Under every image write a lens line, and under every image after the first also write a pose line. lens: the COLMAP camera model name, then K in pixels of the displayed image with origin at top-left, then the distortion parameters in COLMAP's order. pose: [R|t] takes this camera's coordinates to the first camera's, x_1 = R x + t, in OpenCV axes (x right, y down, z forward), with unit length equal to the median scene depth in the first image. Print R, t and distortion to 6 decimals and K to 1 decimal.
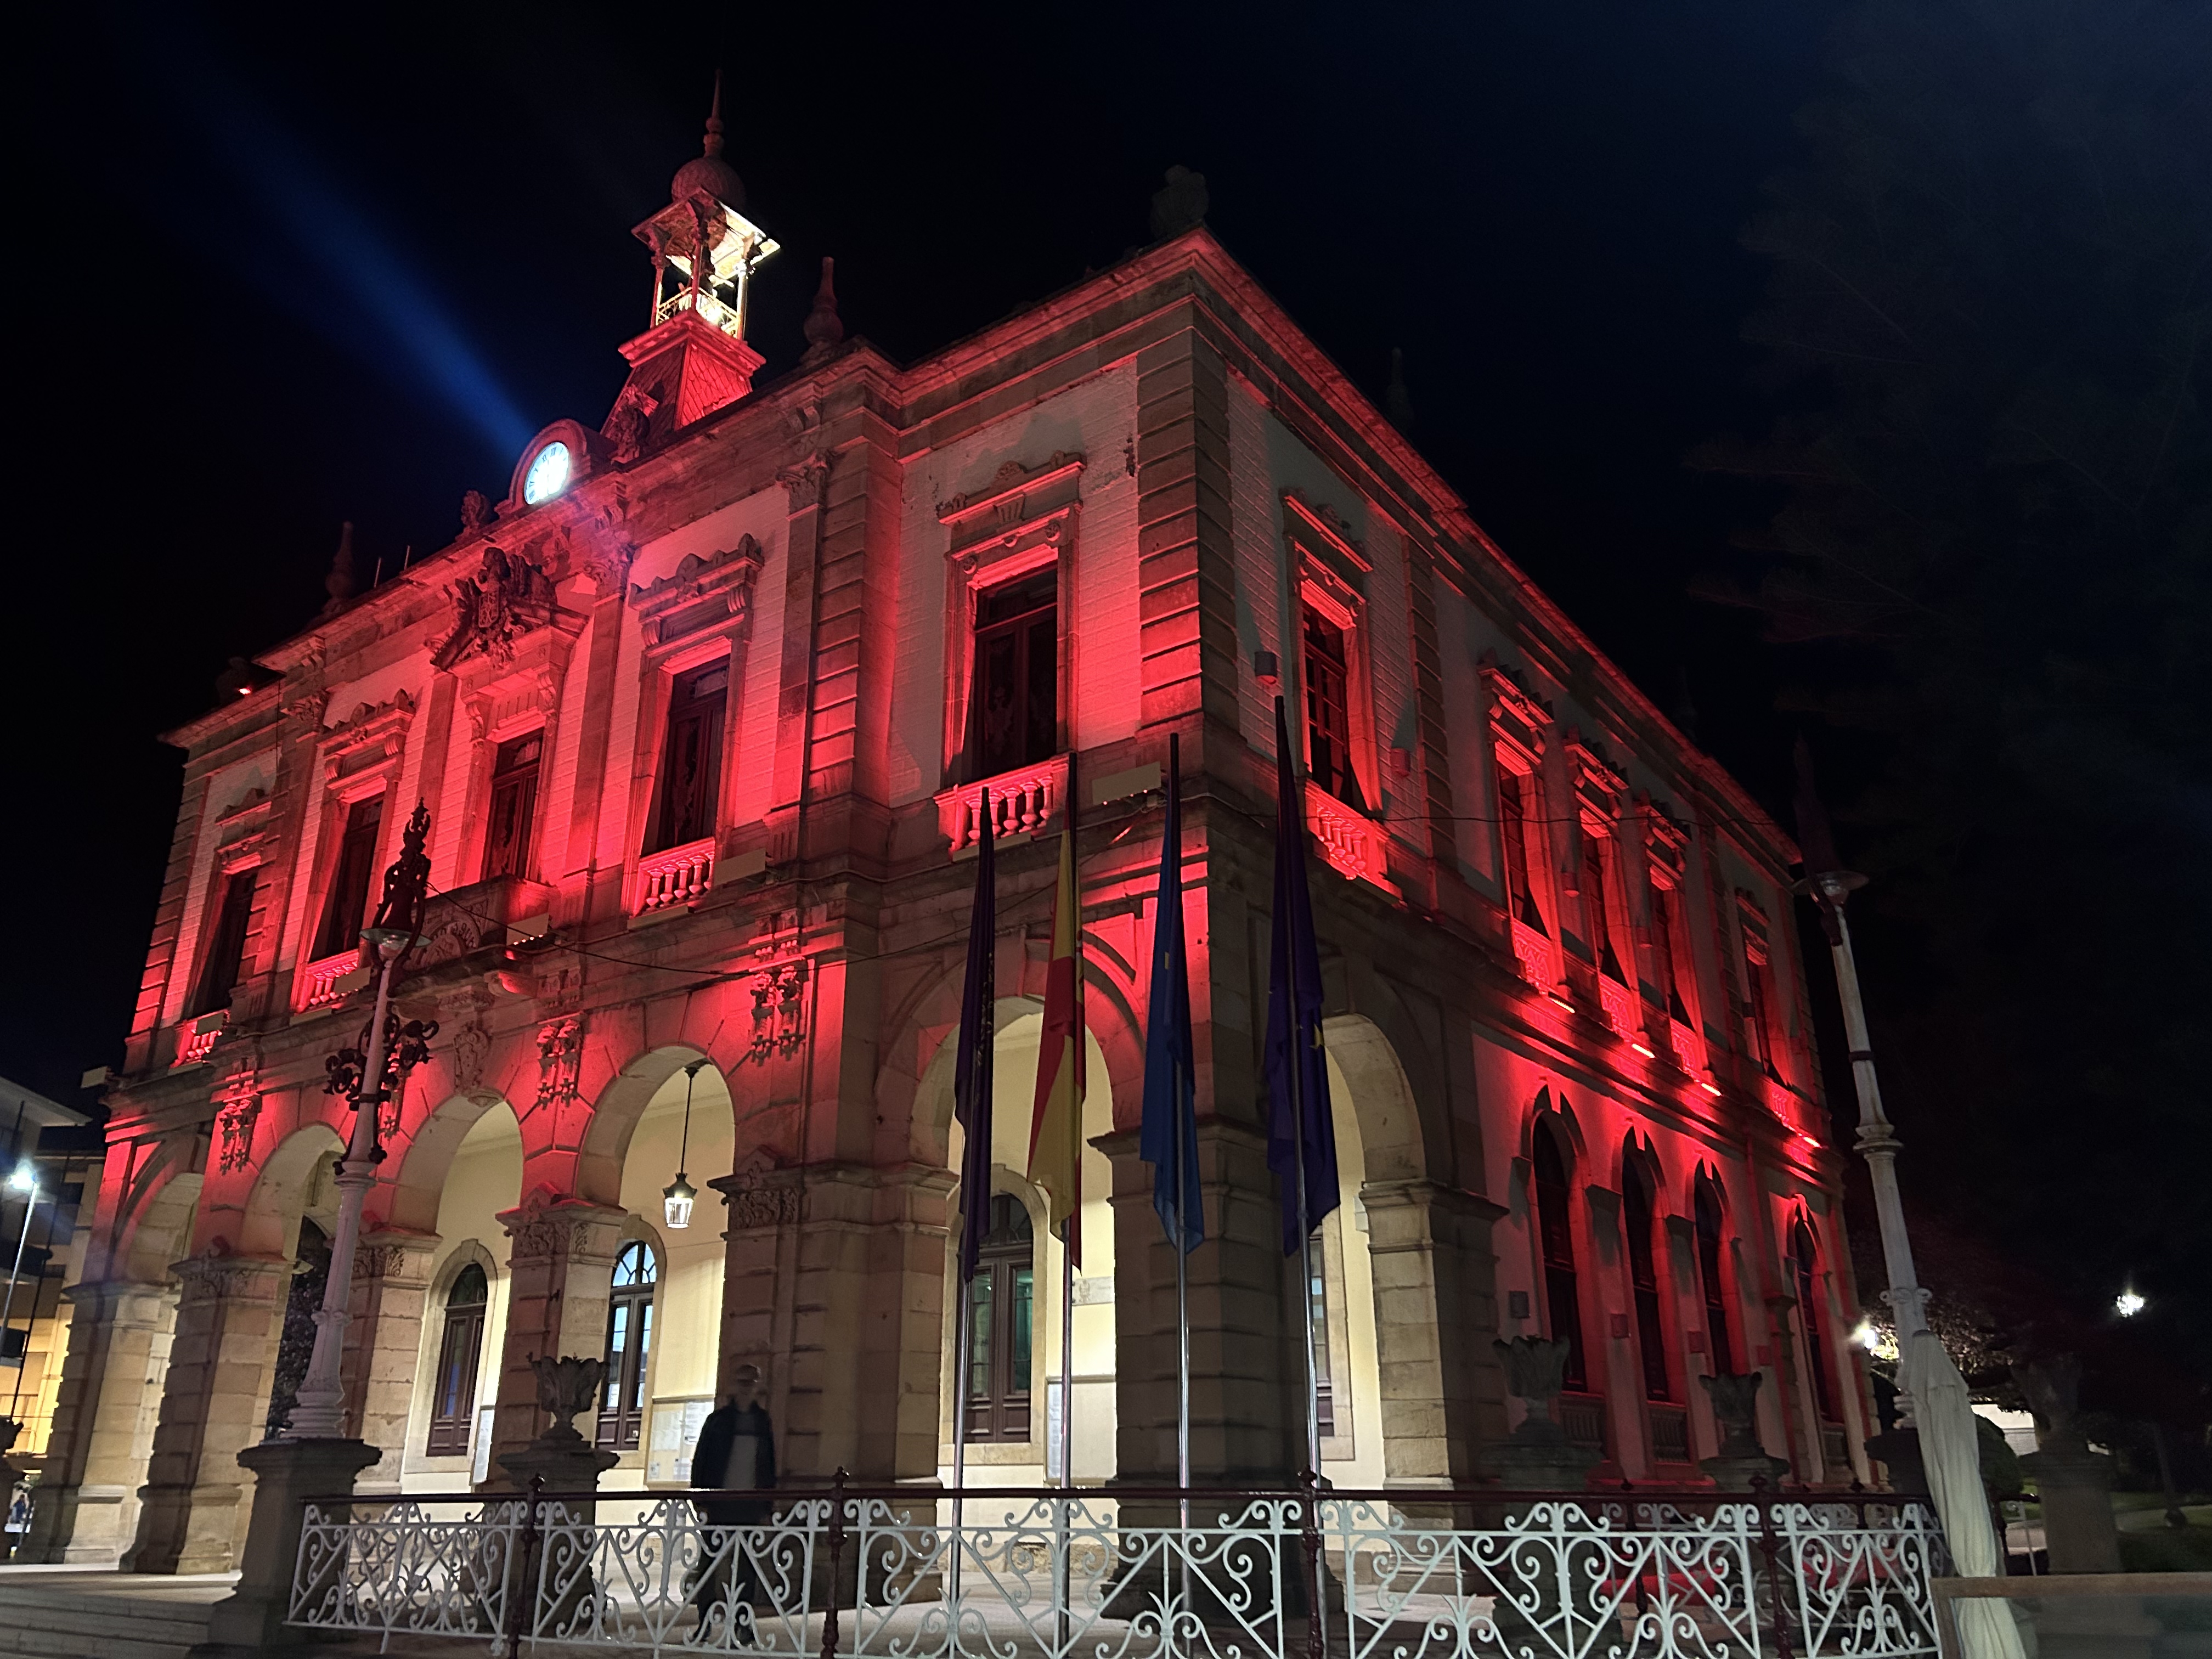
lens RADIAL K [[1659.2, 0, 1096.7], [0, 1659.2, 825.0], [0, 0, 1]] dist [0.050298, -0.056285]
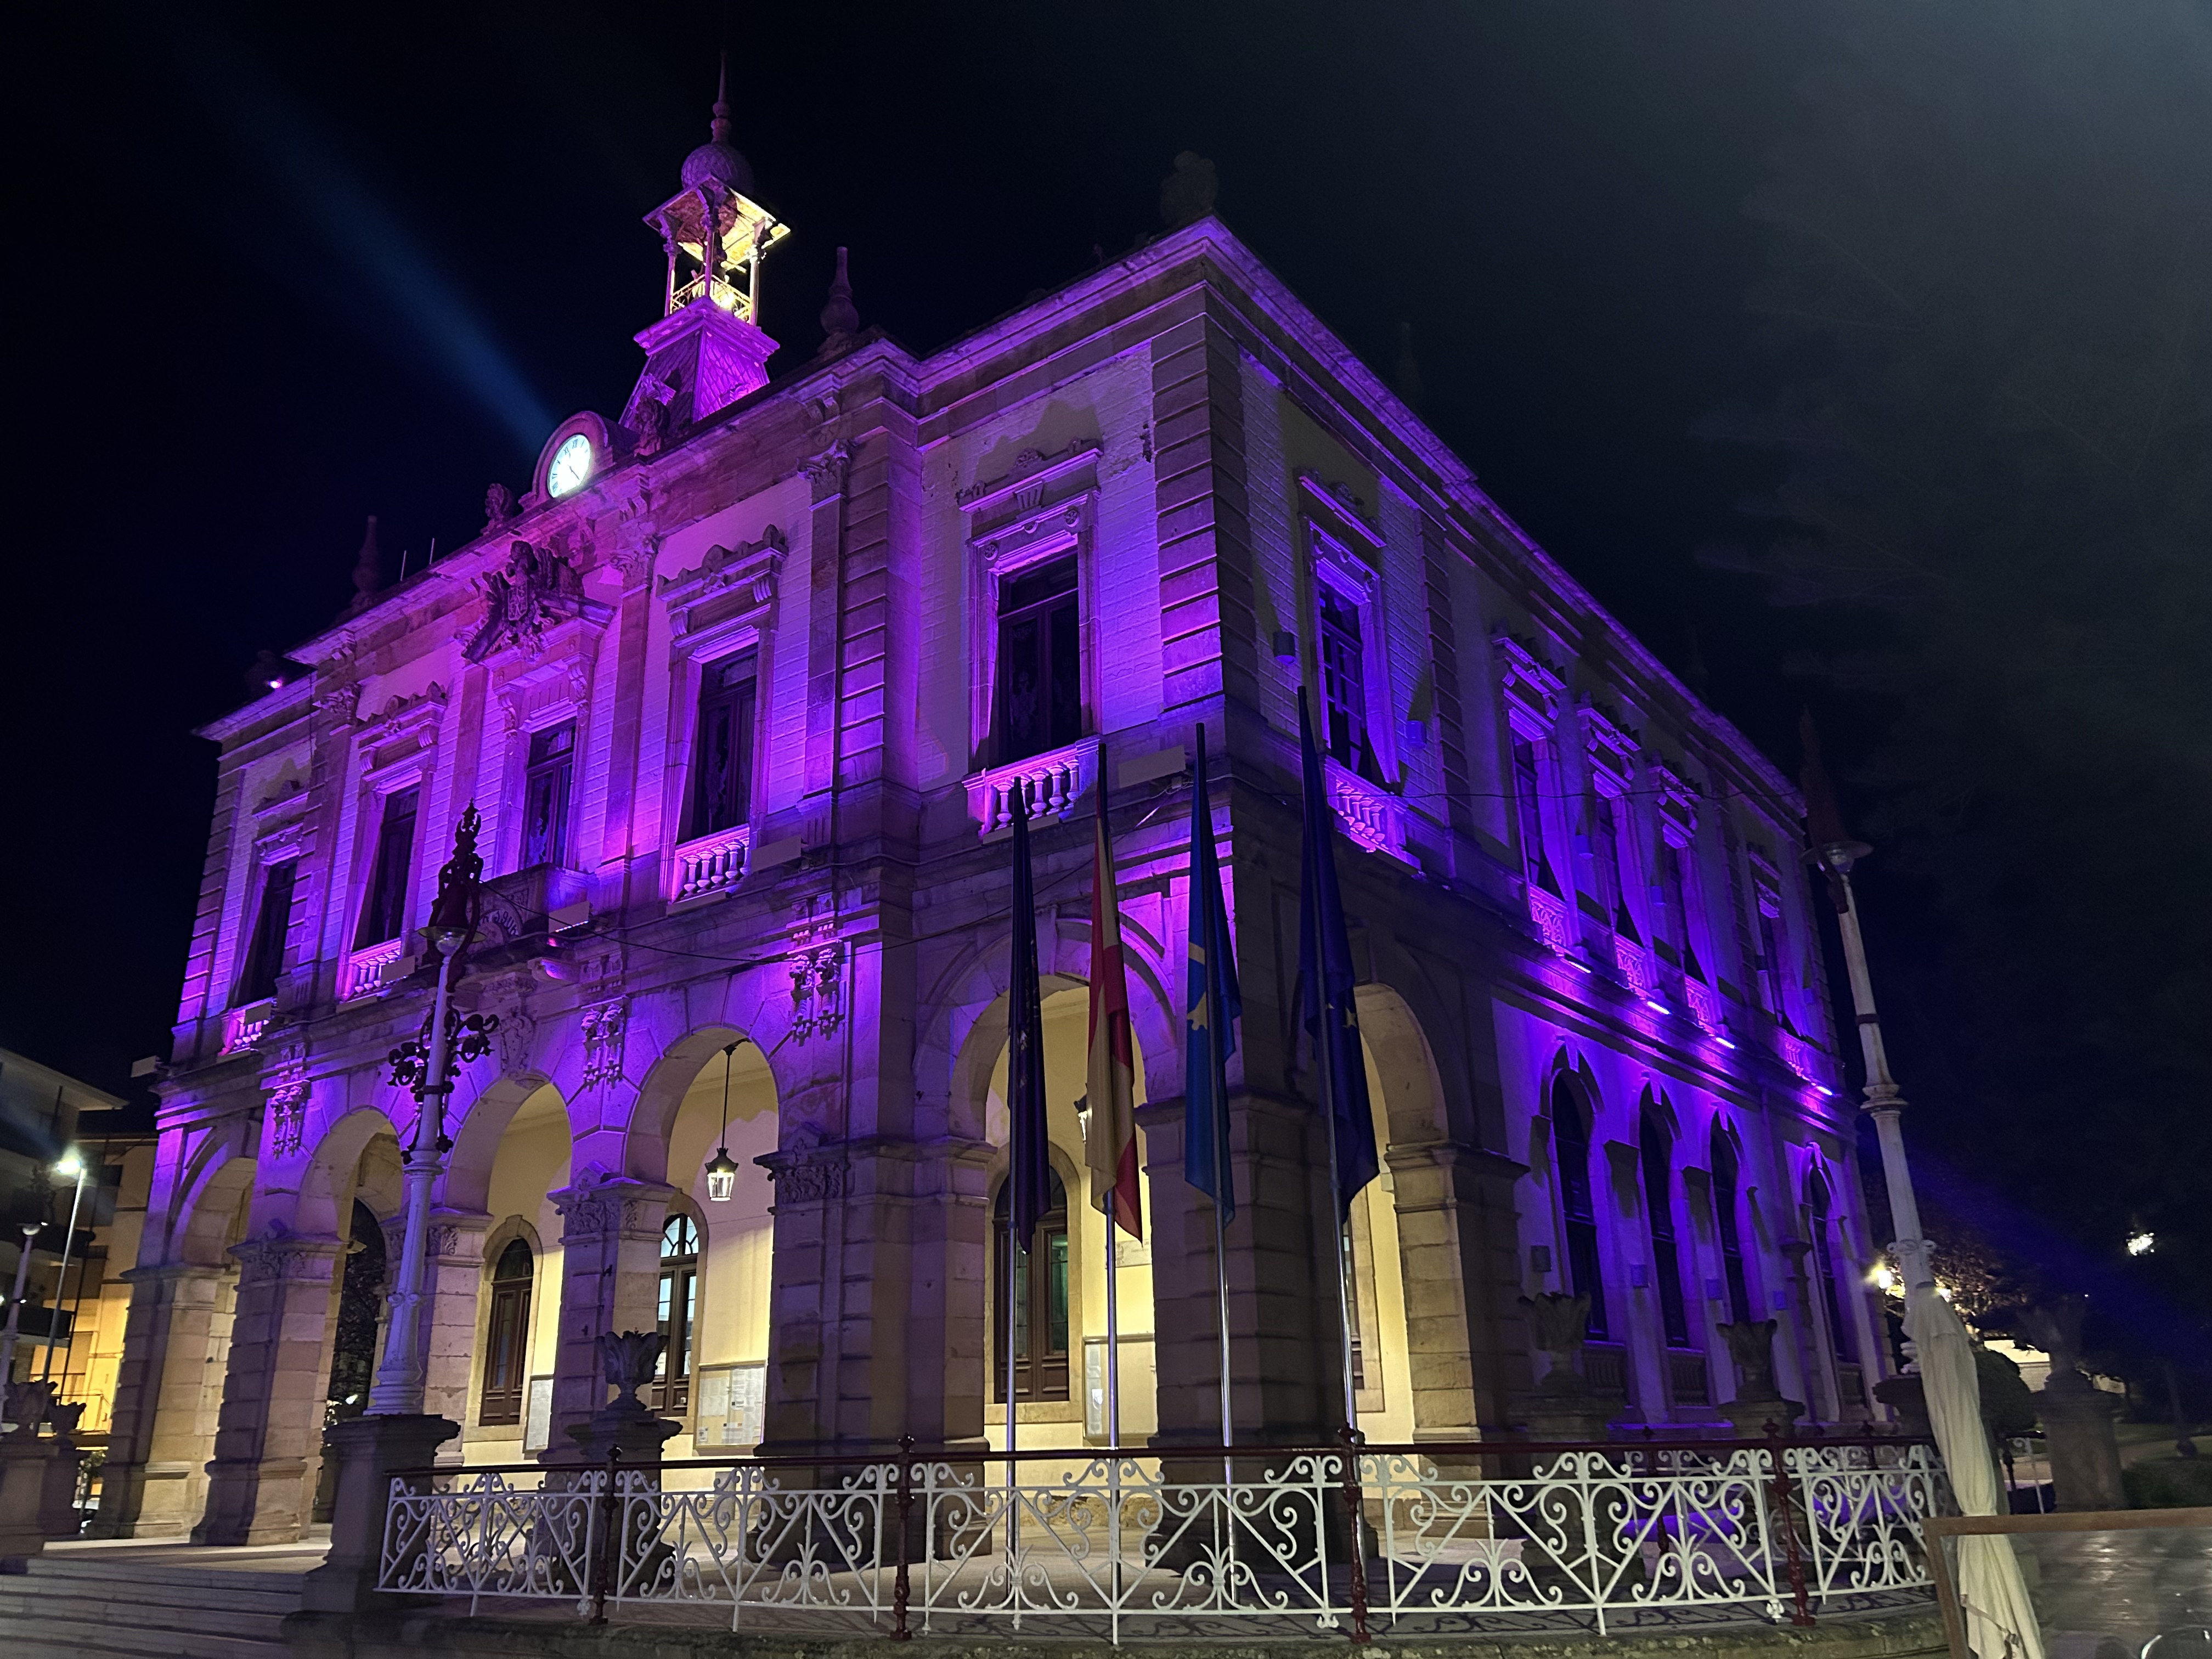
lens RADIAL K [[1660.6, 0, 1106.0], [0, 1660.6, 829.5], [0, 0, 1]] dist [0.046010, -0.049912]
pose [[0.999735, -0.022872, -0.002552, -0.007055], [0.022934, 0.999359, 0.027493, -0.012260], [0.001921, -0.027545, 0.999619, -0.024210]]
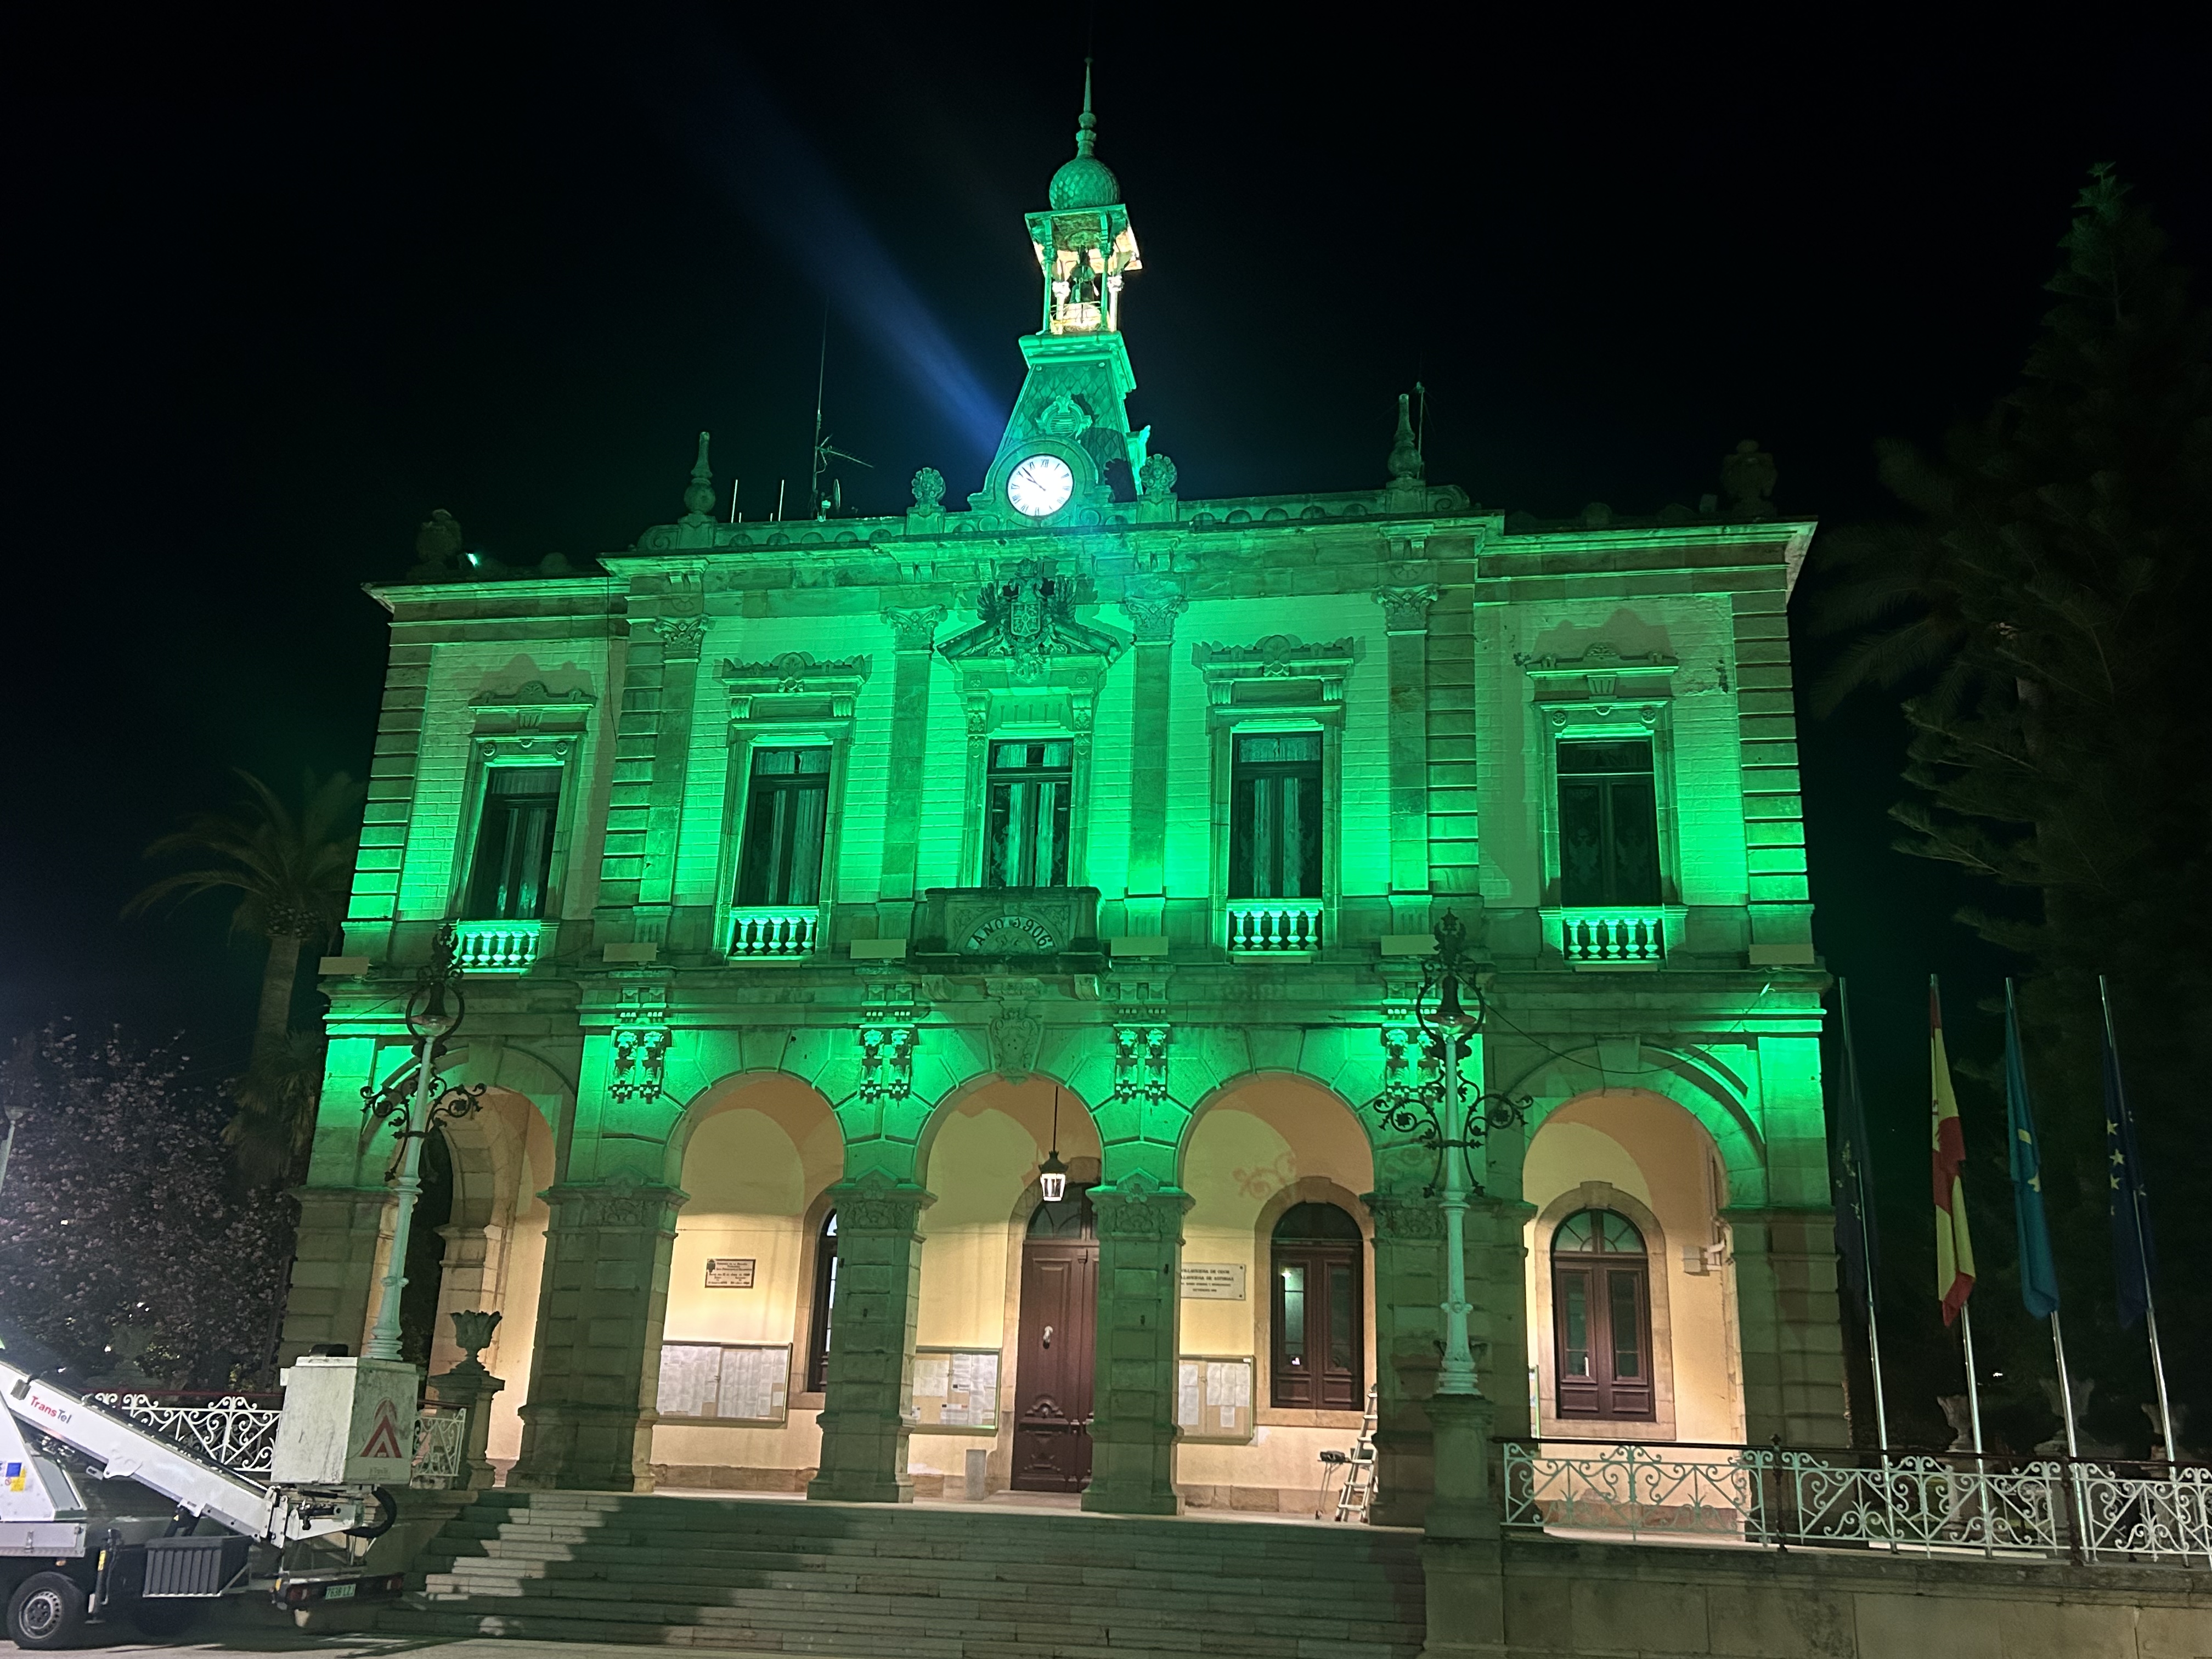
lens RADIAL K [[1948.6, 0, 1057.8], [0, 1948.6, 829.9], [0, 0, 1]] dist [0.117355, -0.241510]
pose [[0.898003, 0.170465, 0.405626, -0.963440], [-0.198139, 0.979805, 0.026887, -0.040770], [-0.392851, -0.104515, 0.913644, -0.186438]]
